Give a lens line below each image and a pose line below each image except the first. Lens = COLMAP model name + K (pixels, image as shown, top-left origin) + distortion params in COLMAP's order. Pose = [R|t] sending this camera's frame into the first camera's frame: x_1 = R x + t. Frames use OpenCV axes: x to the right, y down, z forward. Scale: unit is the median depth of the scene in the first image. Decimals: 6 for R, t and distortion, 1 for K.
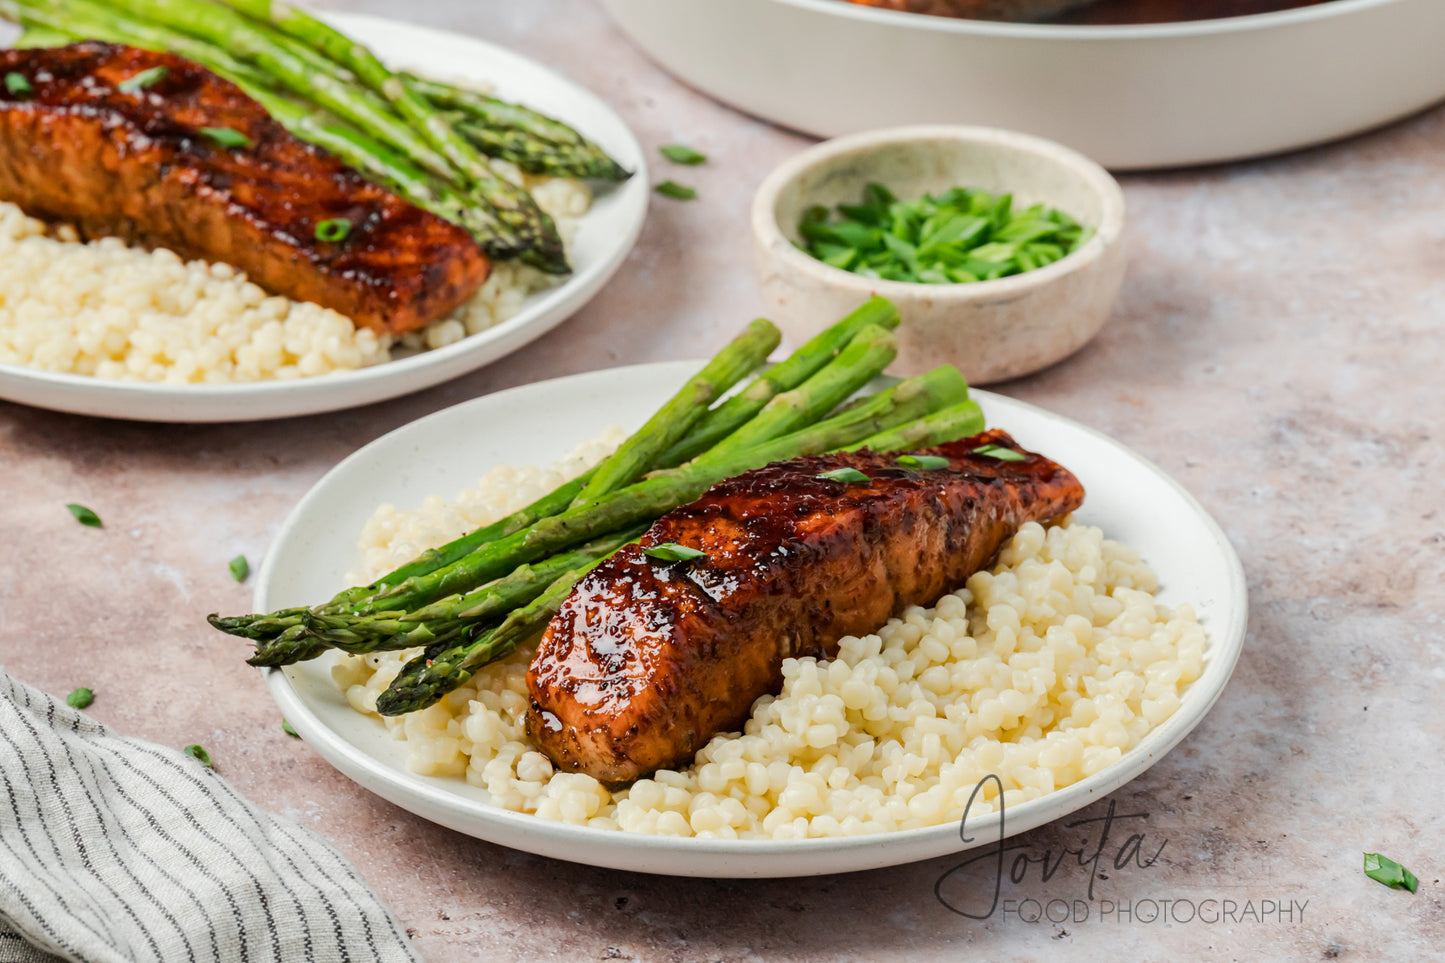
lens RADIAL K [[5291.1, 0, 722.5], [0, 5291.1, 481.5], [0, 0, 1]] dist [-0.012412, 1.411866]
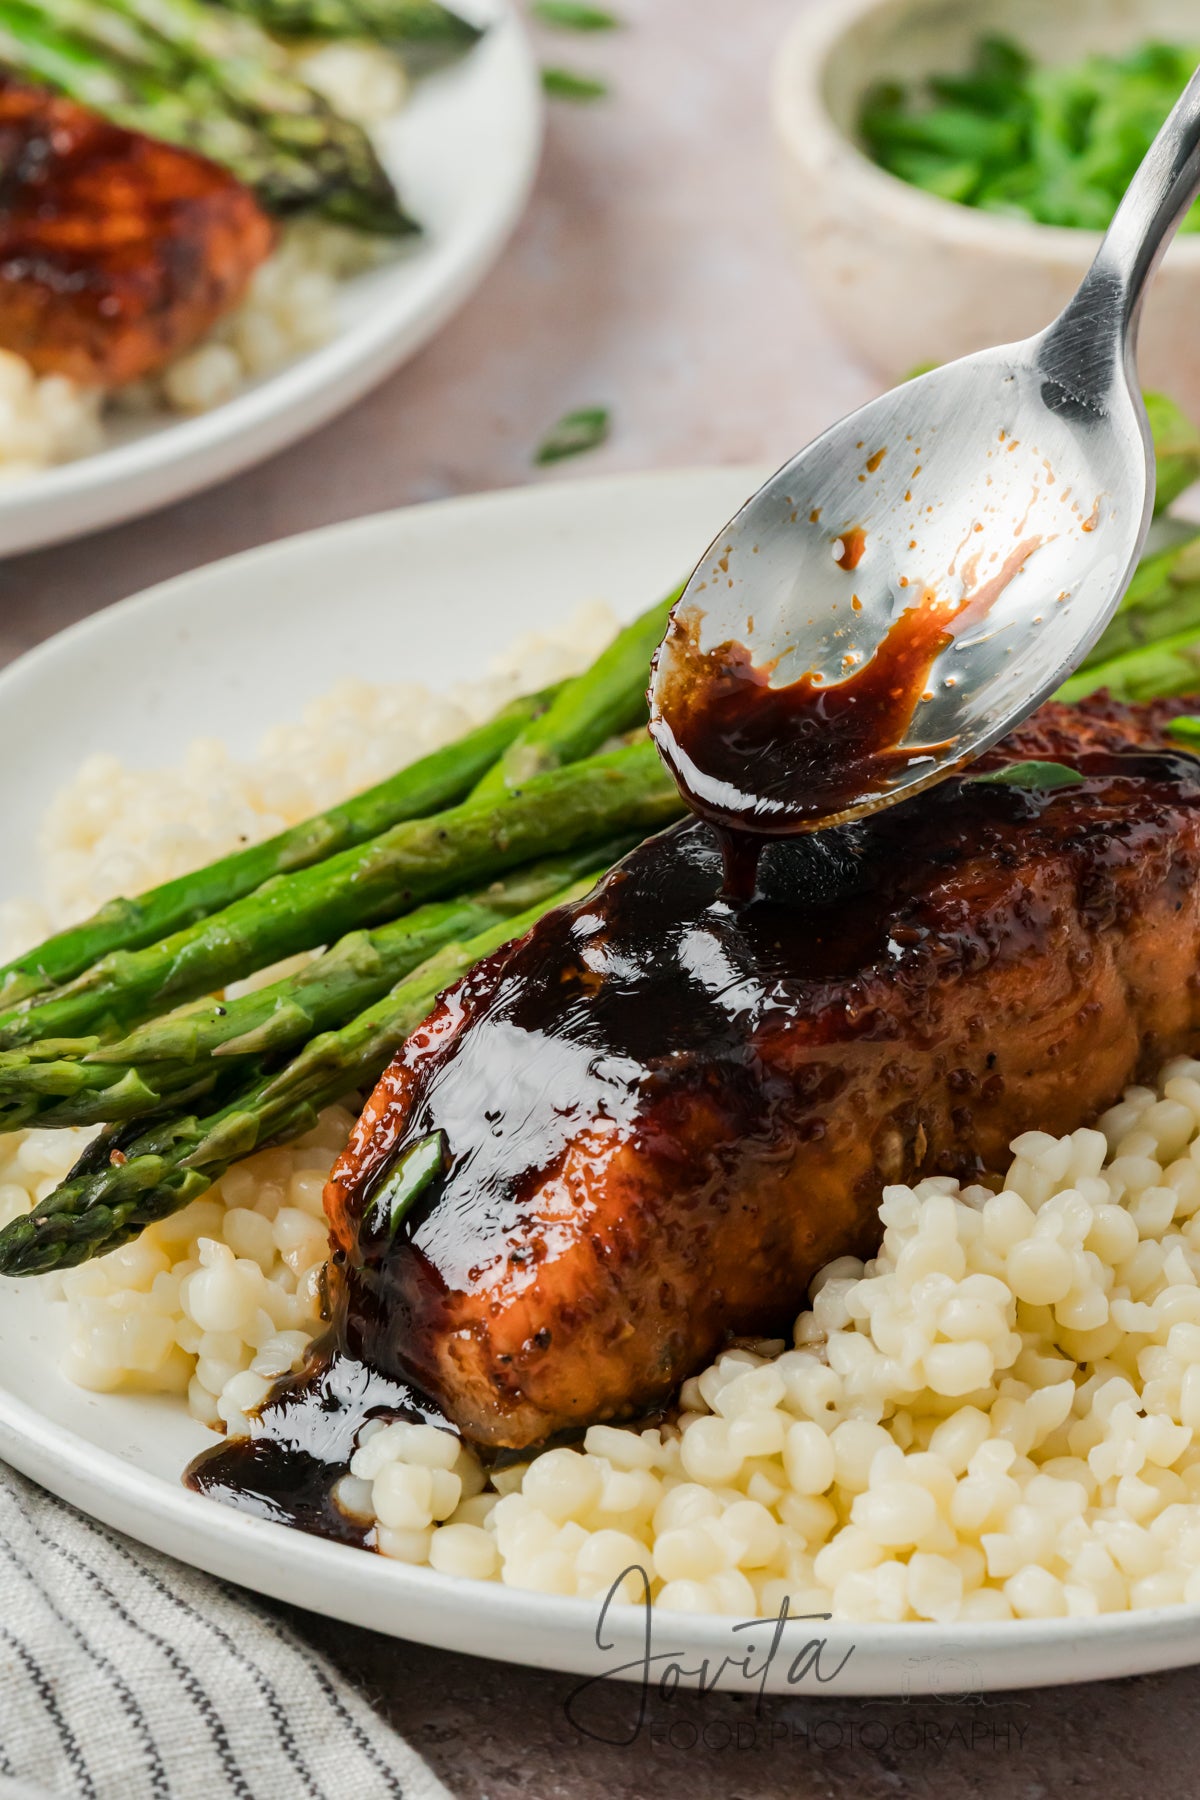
lens RADIAL K [[7154.3, 0, 600.0], [0, 7154.3, 900.0], [0, 0, 1]] dist [0.175008, 1.372299]
pose [[0.997161, 0.046398, -0.059301, 0.022165], [-0.042230, 0.996672, 0.069719, -0.032351], [0.062338, -0.067016, 0.995803, 0.381917]]
